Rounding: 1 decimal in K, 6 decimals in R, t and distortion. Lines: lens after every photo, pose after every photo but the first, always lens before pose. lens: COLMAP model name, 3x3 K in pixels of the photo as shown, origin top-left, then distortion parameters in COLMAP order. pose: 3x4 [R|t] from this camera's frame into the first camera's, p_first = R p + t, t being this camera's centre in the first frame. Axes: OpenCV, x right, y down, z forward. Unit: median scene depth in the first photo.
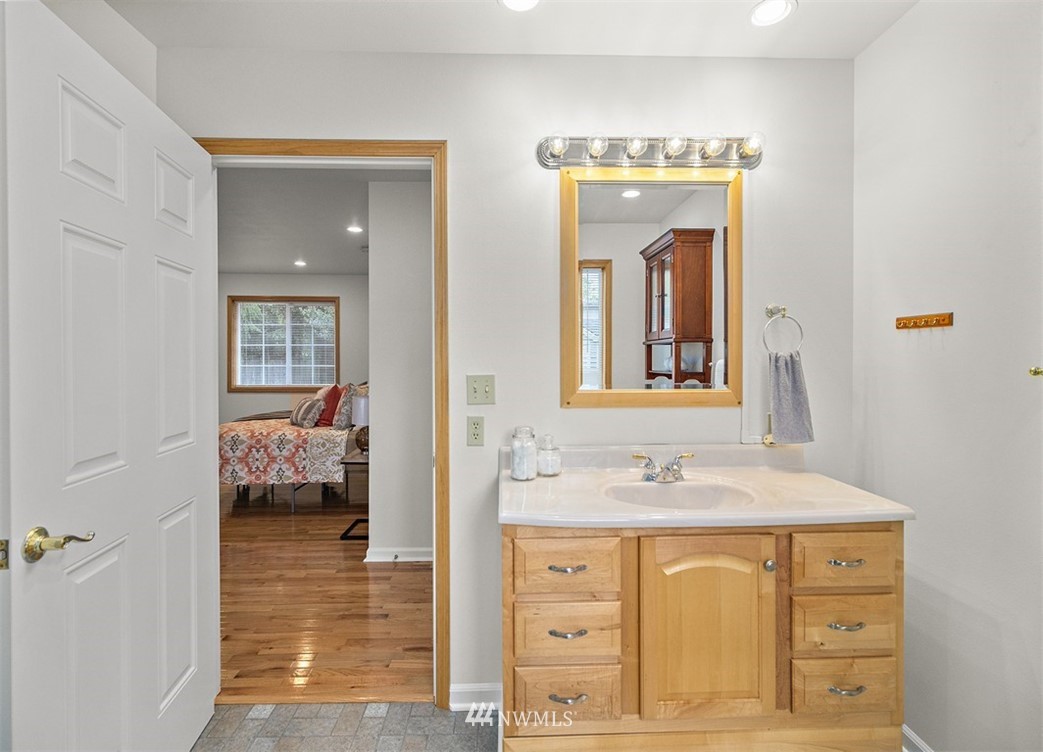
lens RADIAL K [[483.9, 0, 516.4], [0, 483.9, 355.7], [0, 0, 1]] dist [0.000977, -0.000018]
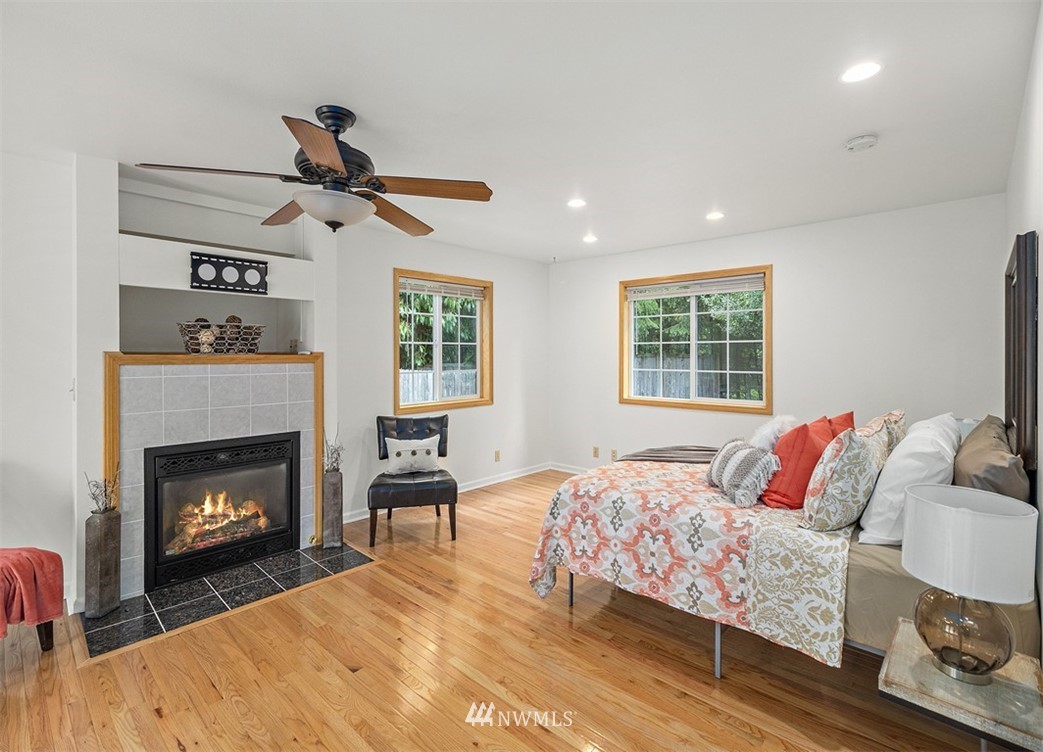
lens RADIAL K [[483.9, 0, 516.4], [0, 483.9, 355.7], [0, 0, 1]] dist [0.000977, -0.000018]
pose [[0.718986, 0.004951, -0.695007, -0.265847], [-0.000204, 0.999976, 0.006912, -0.011657], [0.695025, -0.004827, 0.718970, 0.498421]]
